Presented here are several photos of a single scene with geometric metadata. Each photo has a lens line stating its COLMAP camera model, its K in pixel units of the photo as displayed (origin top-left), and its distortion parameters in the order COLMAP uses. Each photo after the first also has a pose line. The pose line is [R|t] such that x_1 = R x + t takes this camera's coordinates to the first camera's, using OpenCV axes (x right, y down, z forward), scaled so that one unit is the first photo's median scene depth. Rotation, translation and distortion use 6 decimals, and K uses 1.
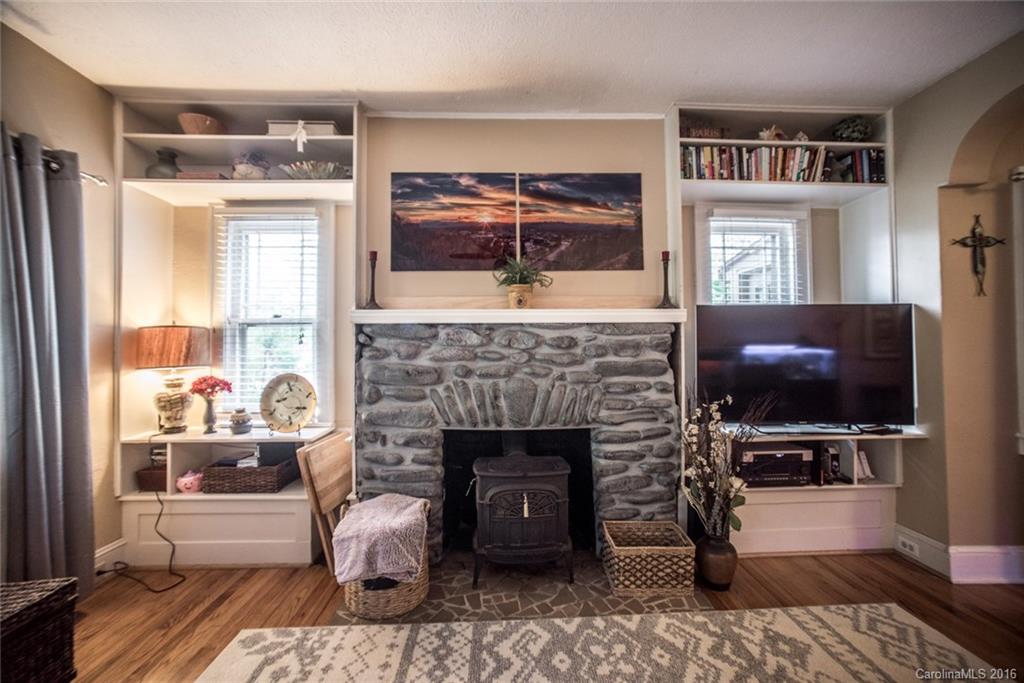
lens RADIAL K [[415.7, 0, 517.2], [0, 415.7, 340.5], [0, 0, 1]] dist [-0.054920, 0.027024]
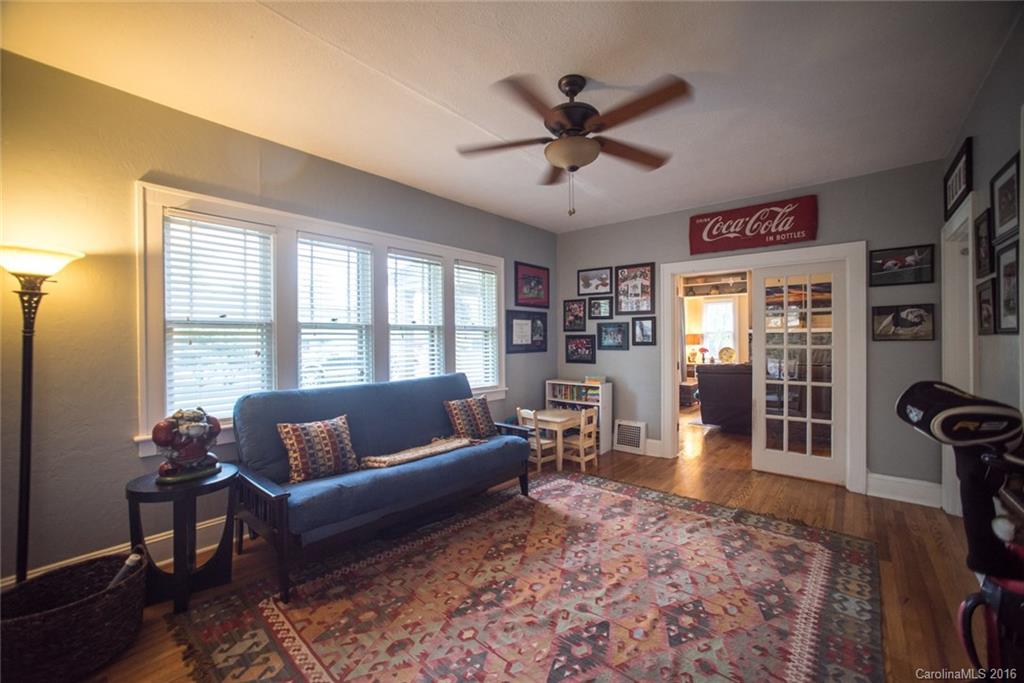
lens RADIAL K [[409.0, 0, 514.3], [0, 409.0, 341.1], [0, 0, 1]] dist [-0.052543, 0.025001]
pose [[0.738926, 0.009723, -0.673717, 0.454830], [0.013547, 0.999479, 0.029283, -0.102146], [0.673651, -0.030765, 0.738409, -2.922747]]
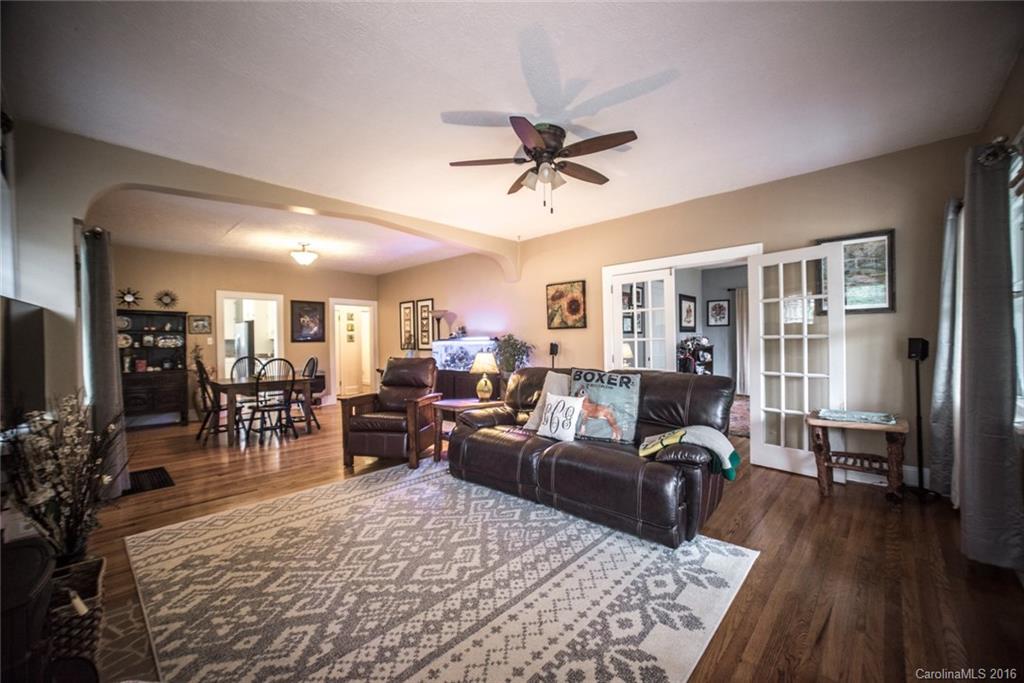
lens RADIAL K [[409.0, 0, 514.3], [0, 409.0, 341.1], [0, 0, 1]] dist [-0.052543, 0.025001]
pose [[-0.703145, 0.014898, 0.710890, -0.741667], [0.005566, 0.999865, -0.015449, 0.027858], [-0.711024, -0.006906, -0.703133, 0.831127]]
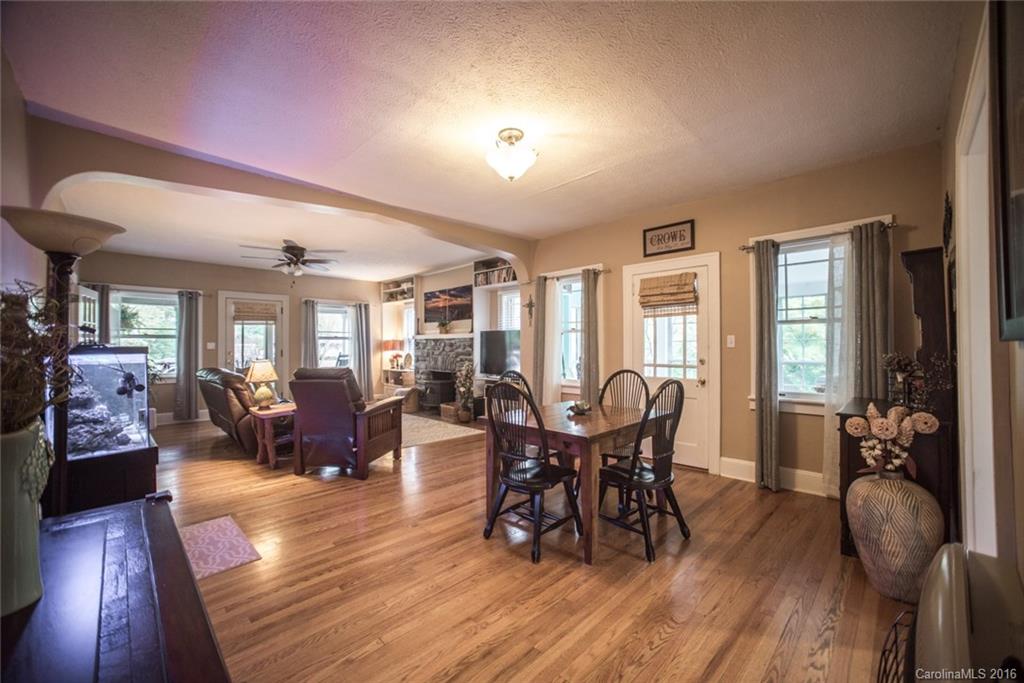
lens RADIAL K [[409.0, 0, 514.3], [0, 409.0, 341.1], [0, 0, 1]] dist [-0.052543, 0.025001]
pose [[0.683923, -0.004860, -0.729538, 2.701860], [0.013236, 0.999896, 0.005747, -0.032101], [0.729434, -0.013586, 0.683917, -0.754906]]
